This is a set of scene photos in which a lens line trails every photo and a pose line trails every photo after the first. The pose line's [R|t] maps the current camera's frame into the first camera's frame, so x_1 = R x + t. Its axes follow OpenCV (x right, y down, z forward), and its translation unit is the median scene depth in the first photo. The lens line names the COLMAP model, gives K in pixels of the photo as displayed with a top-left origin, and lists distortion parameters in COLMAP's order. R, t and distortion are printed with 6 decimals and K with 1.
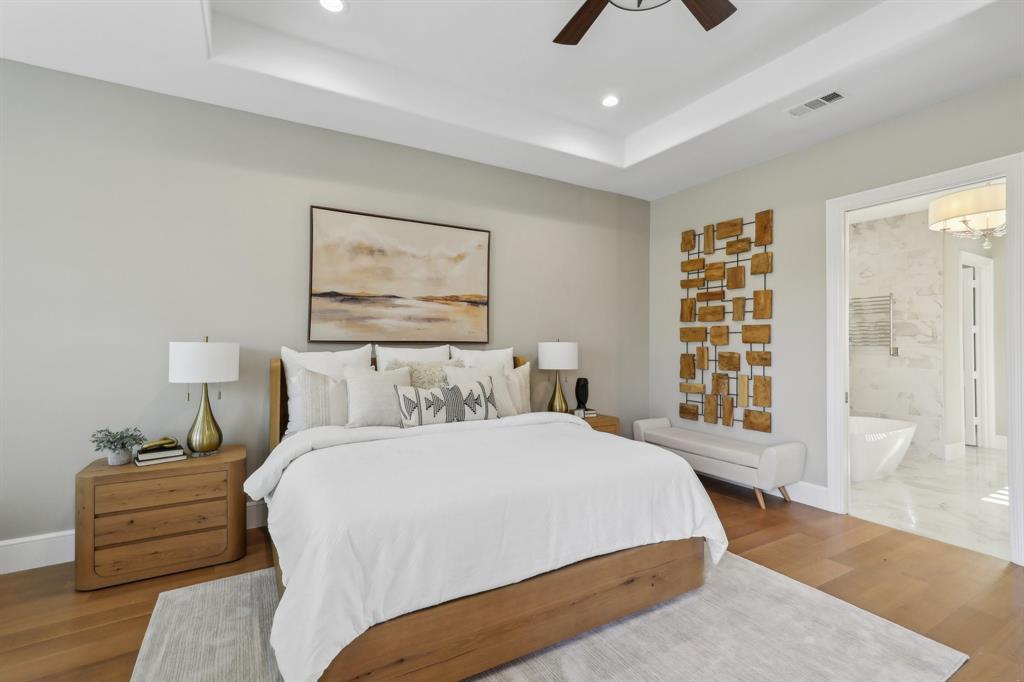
lens RADIAL K [[473.6, 0, 511.6], [0, 473.6, 335.5], [0, 0, 1]] dist [-0.005306, 0.003817]
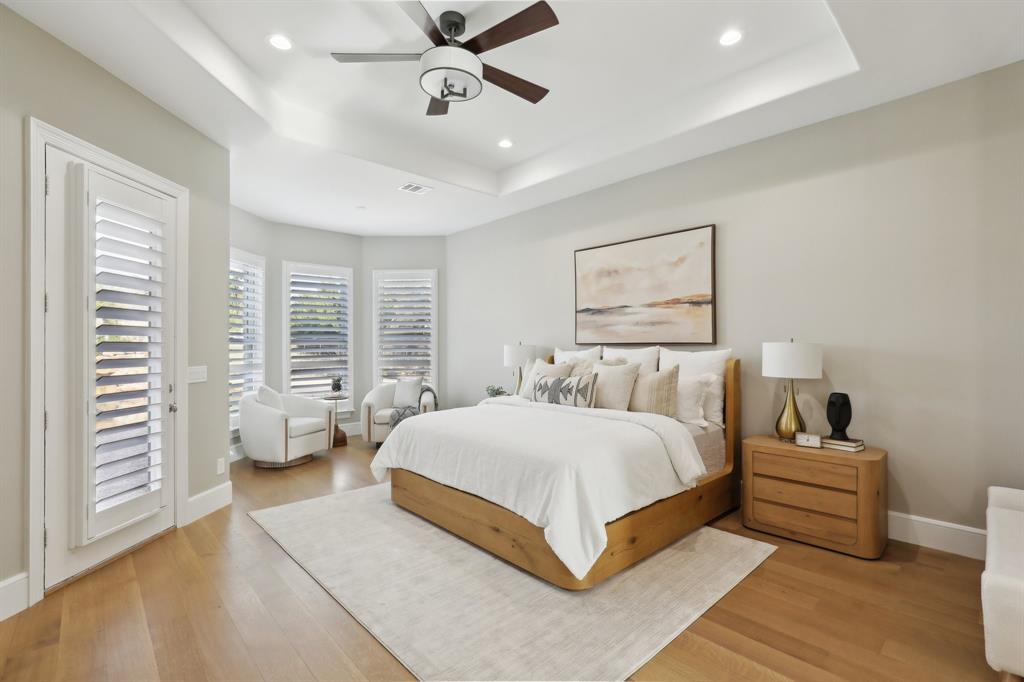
lens RADIAL K [[473.6, 0, 509.4], [0, 473.6, 346.6], [0, 0, 1]] dist [-0.005306, 0.003817]
pose [[0.207622, 0.000409, -0.978209, 0.891635], [0.025220, 0.999665, 0.005771, 0.006872], [0.977884, -0.025868, 0.207542, 0.455049]]
